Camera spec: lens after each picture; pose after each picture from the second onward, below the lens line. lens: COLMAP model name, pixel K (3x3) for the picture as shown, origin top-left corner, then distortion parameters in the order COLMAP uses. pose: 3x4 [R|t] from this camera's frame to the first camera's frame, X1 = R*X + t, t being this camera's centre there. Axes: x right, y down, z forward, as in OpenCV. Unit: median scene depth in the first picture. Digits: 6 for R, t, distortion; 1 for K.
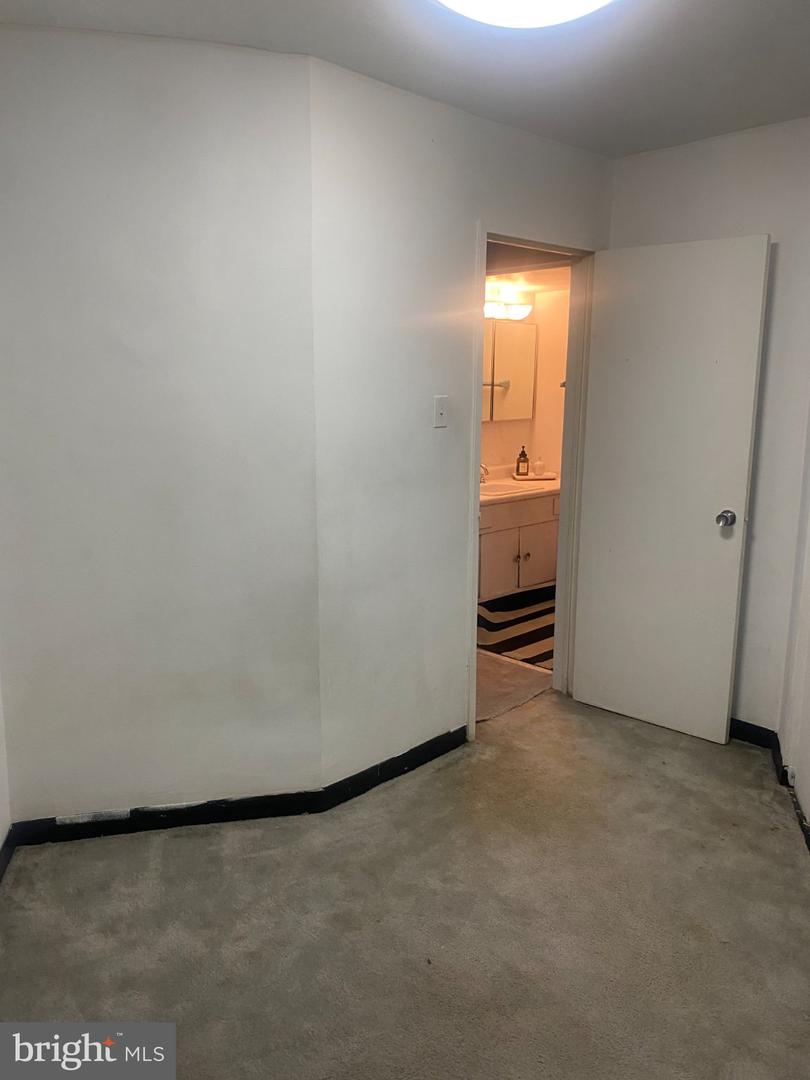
lens RADIAL K [[833.2, 0, 398.9], [0, 833.2, 538.7], [0, 0, 1]] dist [0.000256, -0.005244]
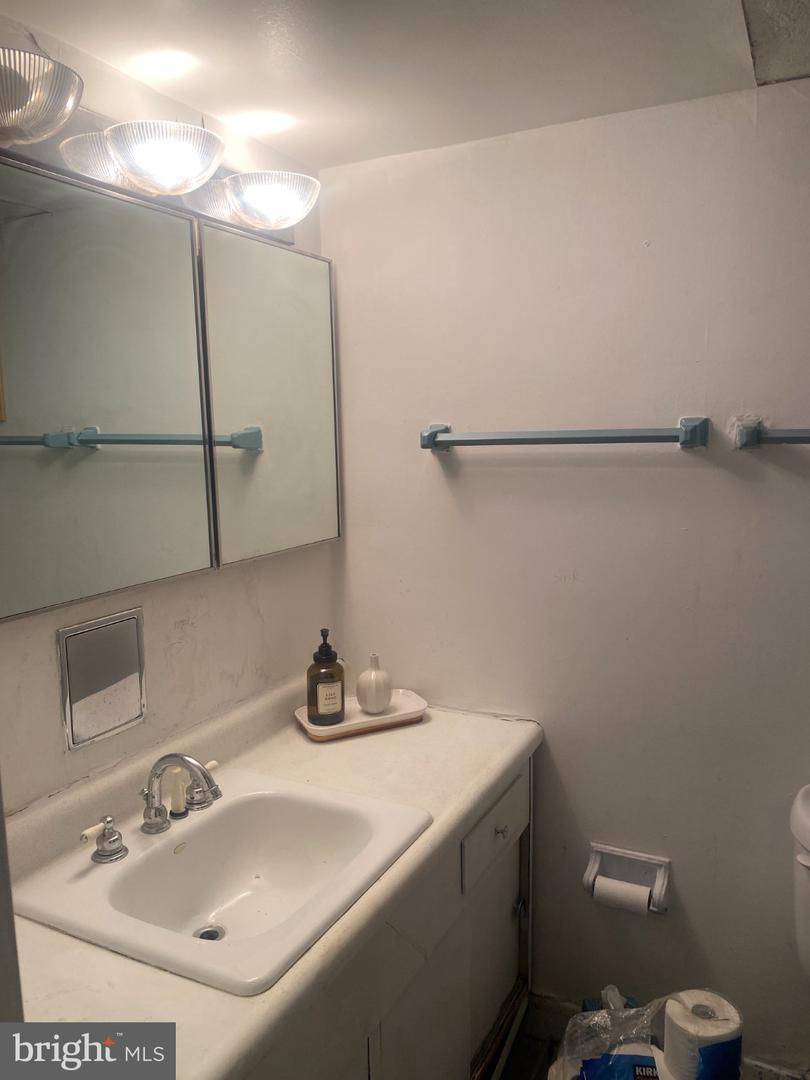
lens RADIAL K [[833.2, 0, 403.8], [0, 833.2, 547.3], [0, 0, 1]] dist [0.000256, -0.005244]
pose [[0.945655, -0.069339, 0.317692, 0.078990], [0.087351, 0.995258, -0.042788, -0.125763], [-0.313219, 0.068213, 0.947228, 0.684507]]
